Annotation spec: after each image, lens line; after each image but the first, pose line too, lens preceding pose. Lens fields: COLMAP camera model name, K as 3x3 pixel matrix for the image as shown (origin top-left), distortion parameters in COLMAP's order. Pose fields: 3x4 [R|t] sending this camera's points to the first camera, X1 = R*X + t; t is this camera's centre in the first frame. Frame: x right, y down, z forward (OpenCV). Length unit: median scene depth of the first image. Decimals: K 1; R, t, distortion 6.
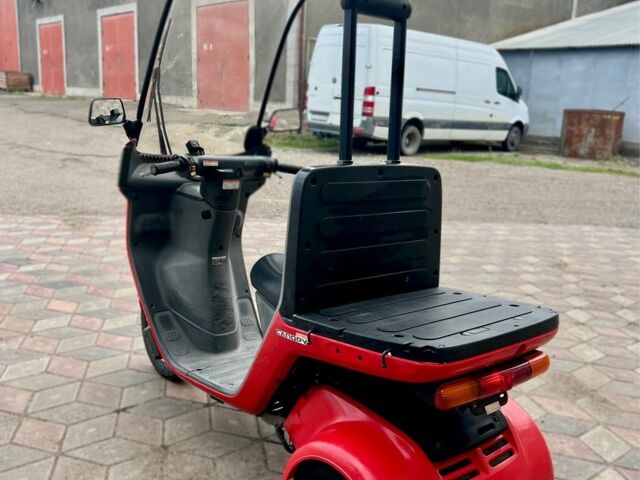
lens RADIAL K [[644.6, 0, 316.3], [0, 644.6, 245.8], [0, 0, 1]] dist [0.012417, 0.000000]
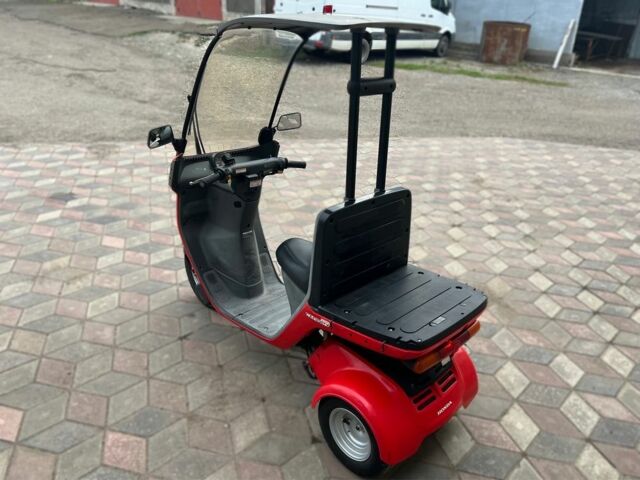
lens RADIAL K [[512.2, 0, 334.9], [0, 512.2, 242.6], [0, 0, 1]] dist [0.031163, -0.040030]
pose [[0.994423, -0.035709, 0.099239, -0.058820], [0.012351, 0.973893, 0.226672, -0.164097], [-0.104742, -0.224182, 0.968902, -0.072378]]
